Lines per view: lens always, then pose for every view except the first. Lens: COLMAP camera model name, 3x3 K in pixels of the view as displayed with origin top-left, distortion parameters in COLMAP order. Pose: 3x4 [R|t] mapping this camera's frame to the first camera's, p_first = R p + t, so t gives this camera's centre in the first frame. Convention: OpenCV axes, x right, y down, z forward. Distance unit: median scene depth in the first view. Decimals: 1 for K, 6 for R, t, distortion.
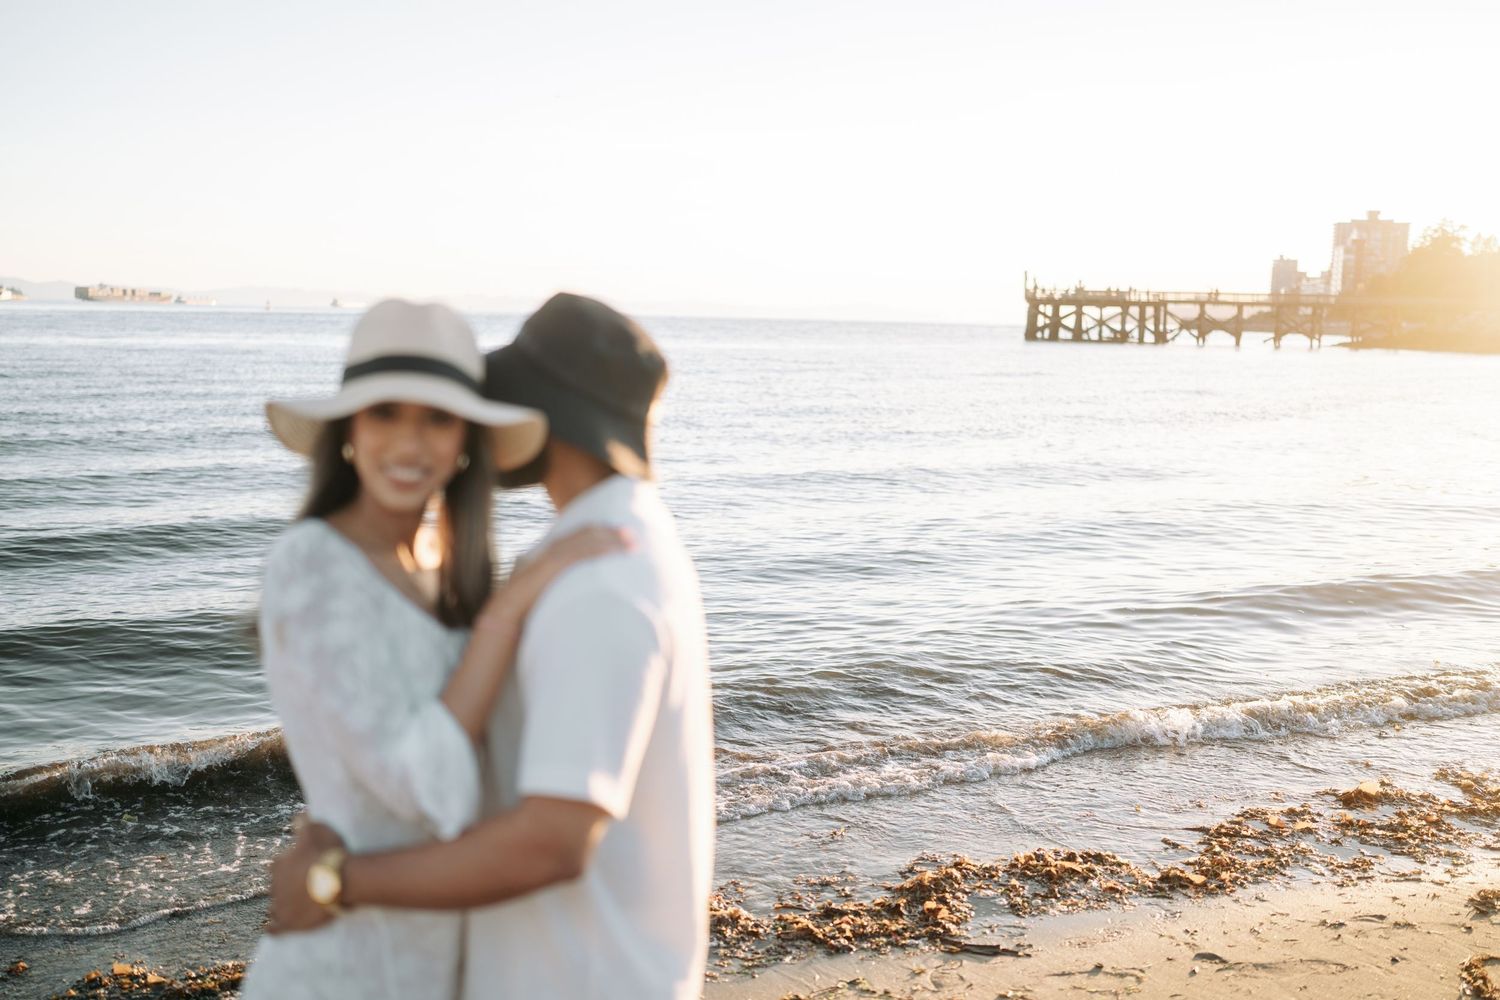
lens RADIAL K [[1446.6, 0, 735.7], [0, 1446.6, 501.9], [0, 0, 1]] dist [-0.052646, 0.164879]
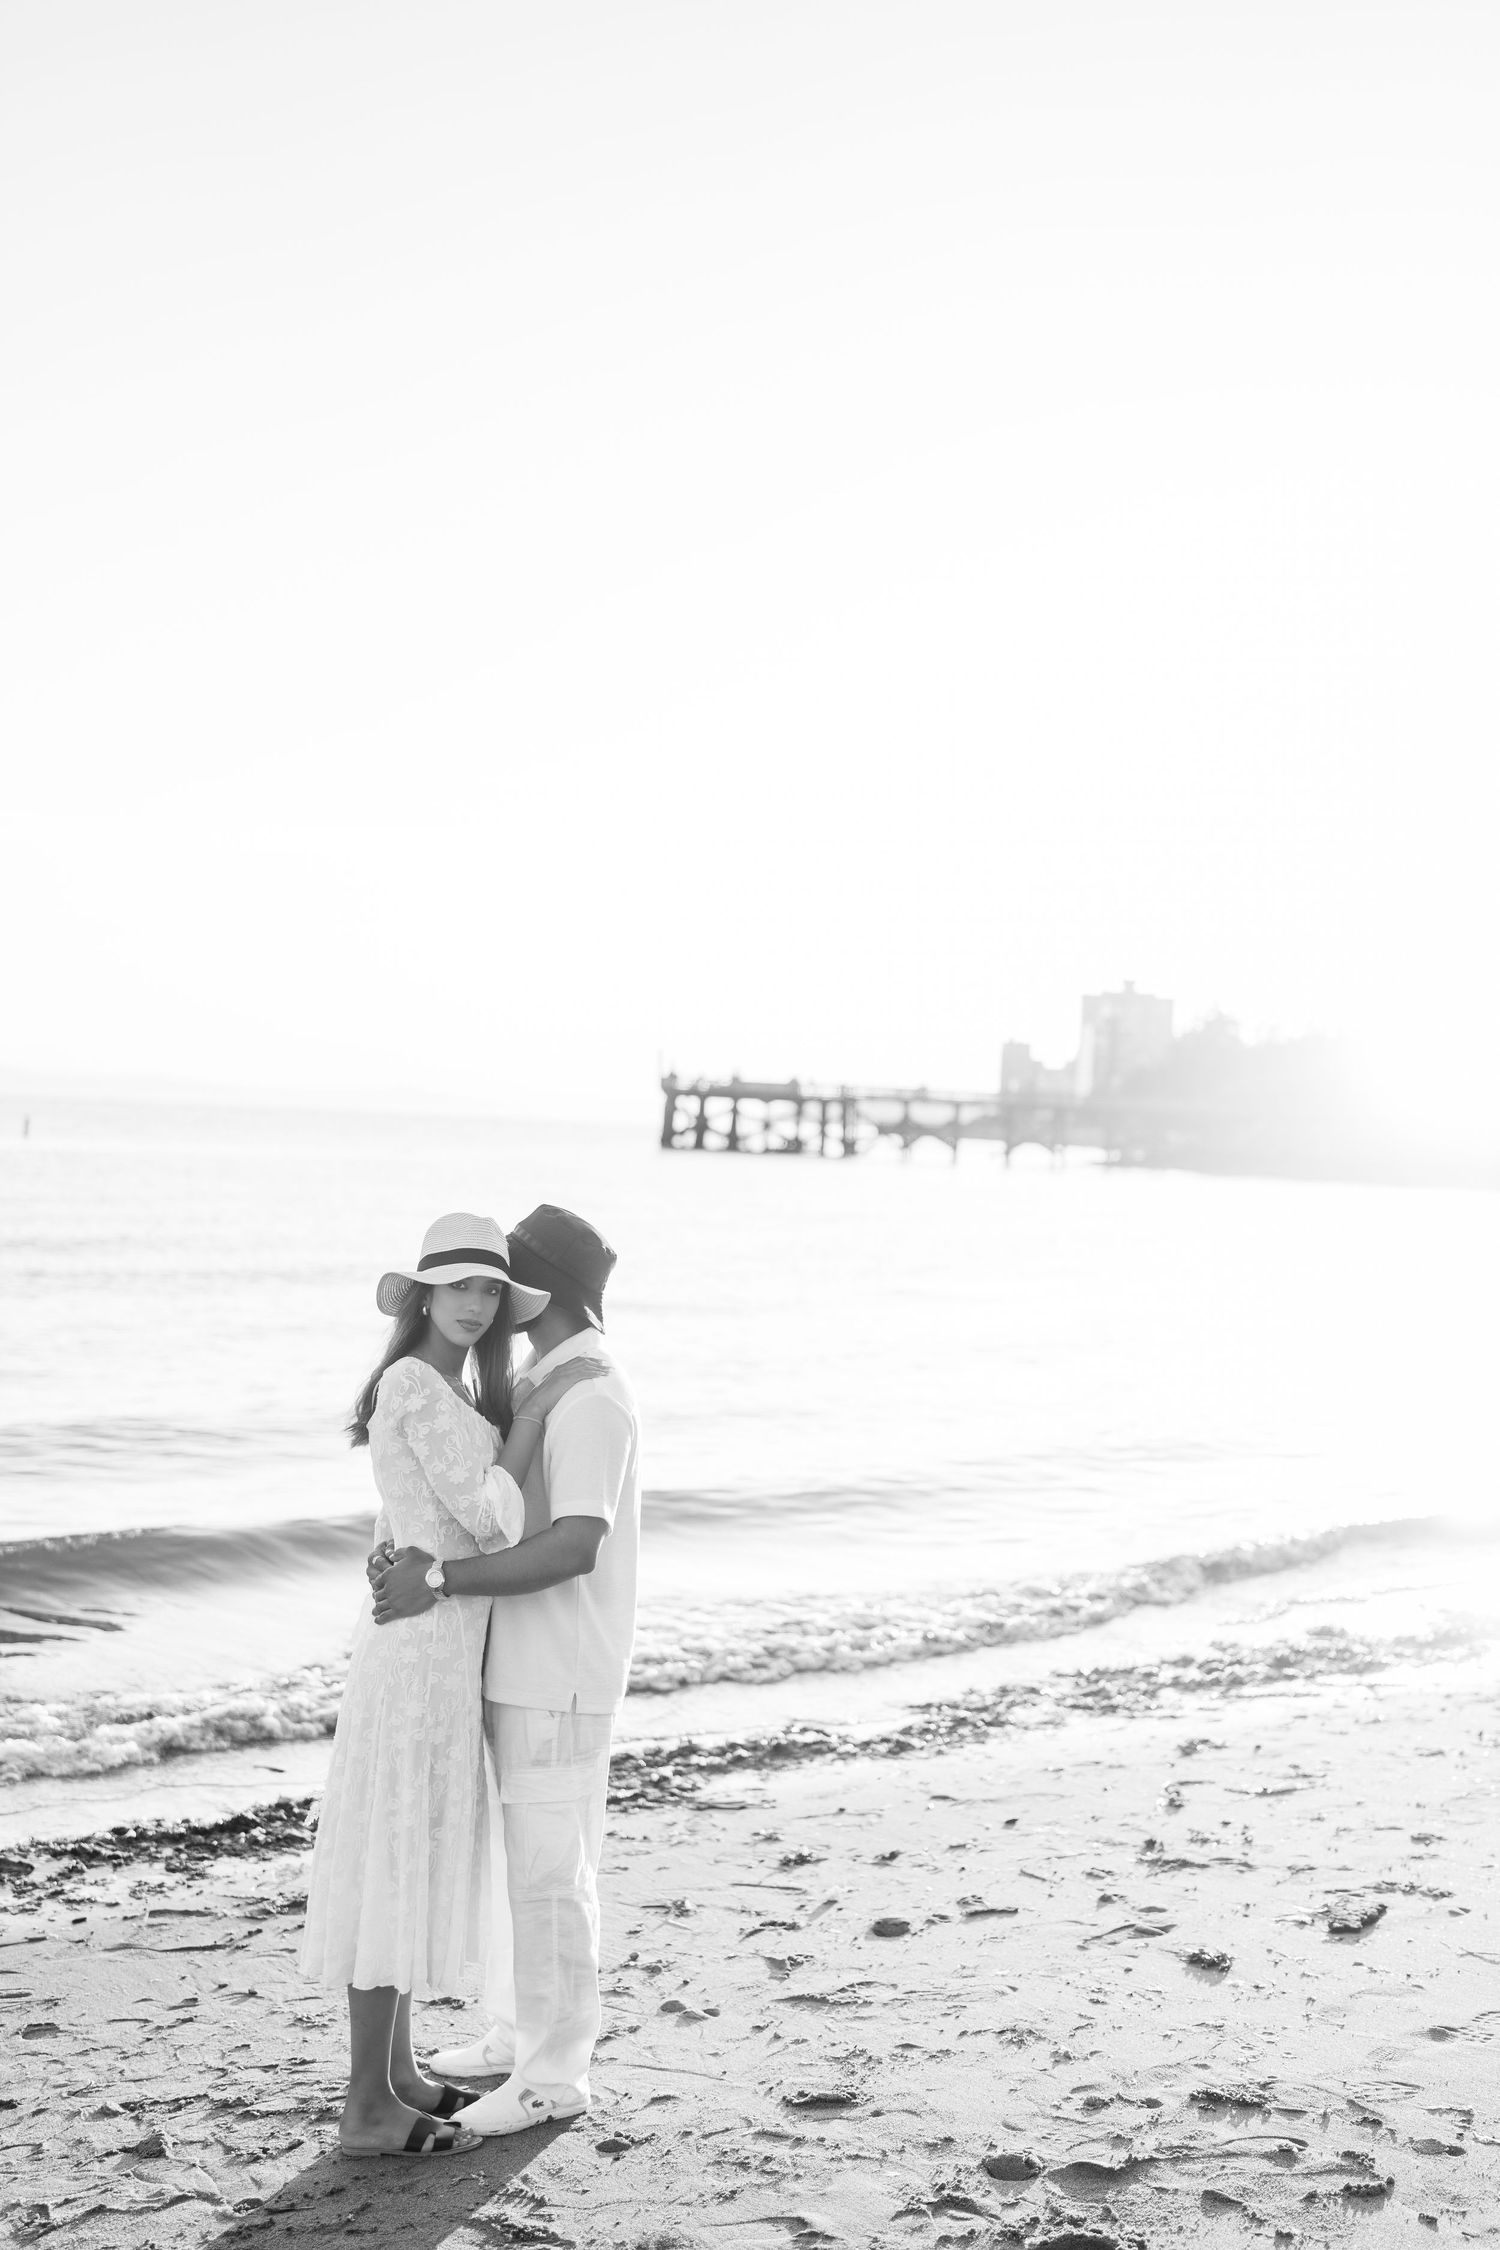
lens RADIAL K [[2184.8, 0, 761.8], [0, 2184.8, 1128.6], [0, 0, 1]] dist [0.001662, 0.008275]
pose [[0.969873, 0.021794, 0.242636, -0.181931], [0.007087, 0.993044, -0.117527, 0.017997], [-0.243510, 0.115706, 0.962972, -0.517455]]
